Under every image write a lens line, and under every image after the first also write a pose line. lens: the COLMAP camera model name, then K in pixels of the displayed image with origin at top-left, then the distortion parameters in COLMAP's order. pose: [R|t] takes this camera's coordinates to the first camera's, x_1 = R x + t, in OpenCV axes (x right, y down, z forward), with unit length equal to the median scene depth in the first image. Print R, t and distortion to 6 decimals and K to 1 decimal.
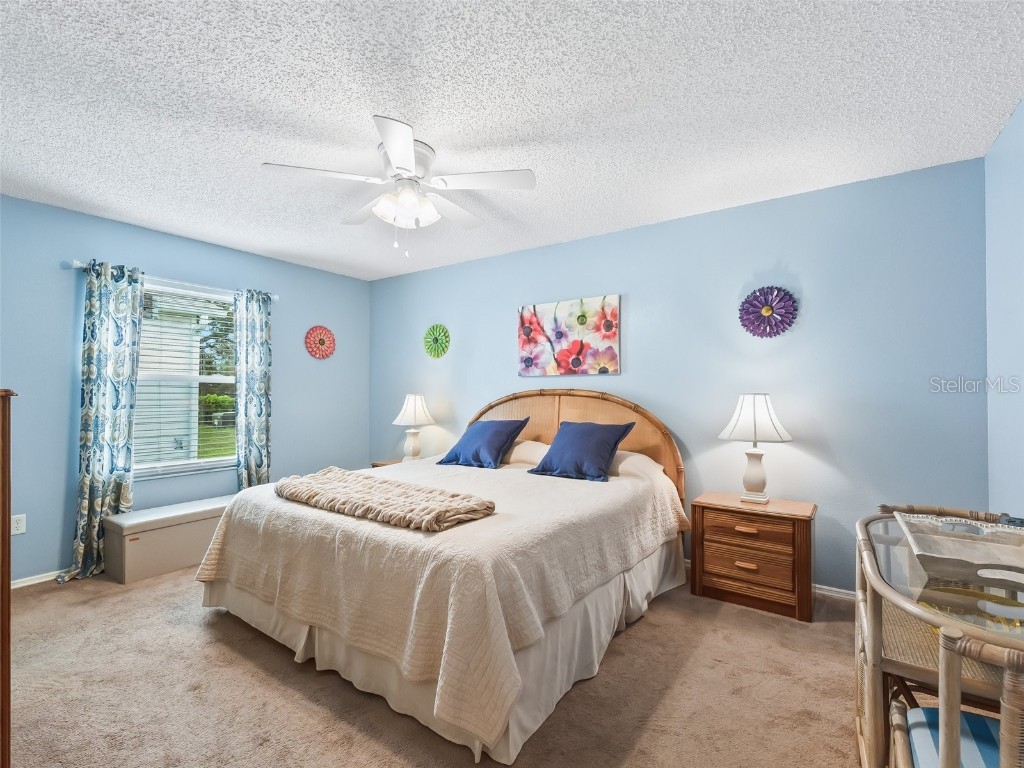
lens RADIAL K [[473.1, 0, 512.3], [0, 473.1, 383.9], [0, 0, 1]] dist [0.000956, -0.000084]
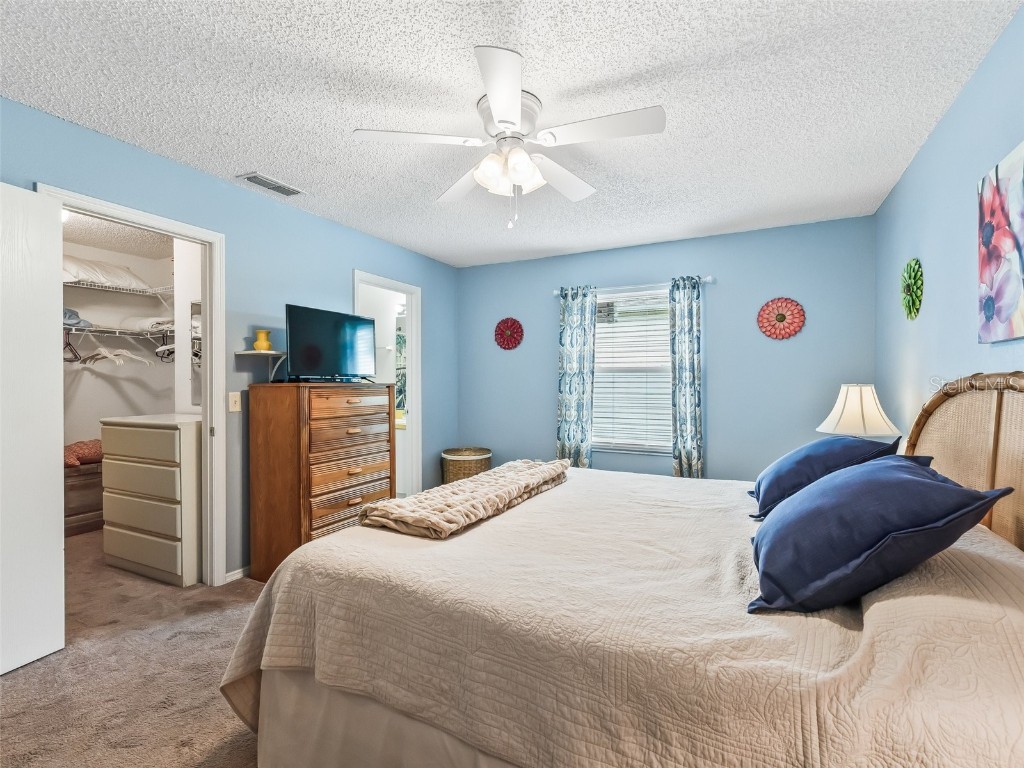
lens RADIAL K [[473.1, 0, 512.3], [0, 473.1, 383.9], [0, 0, 1]] dist [0.000956, -0.000084]
pose [[0.146205, 0.003771, -0.989247, 0.389425], [0.022519, 0.999721, 0.007139, 0.008068], [0.988998, -0.023321, 0.146079, 0.528341]]
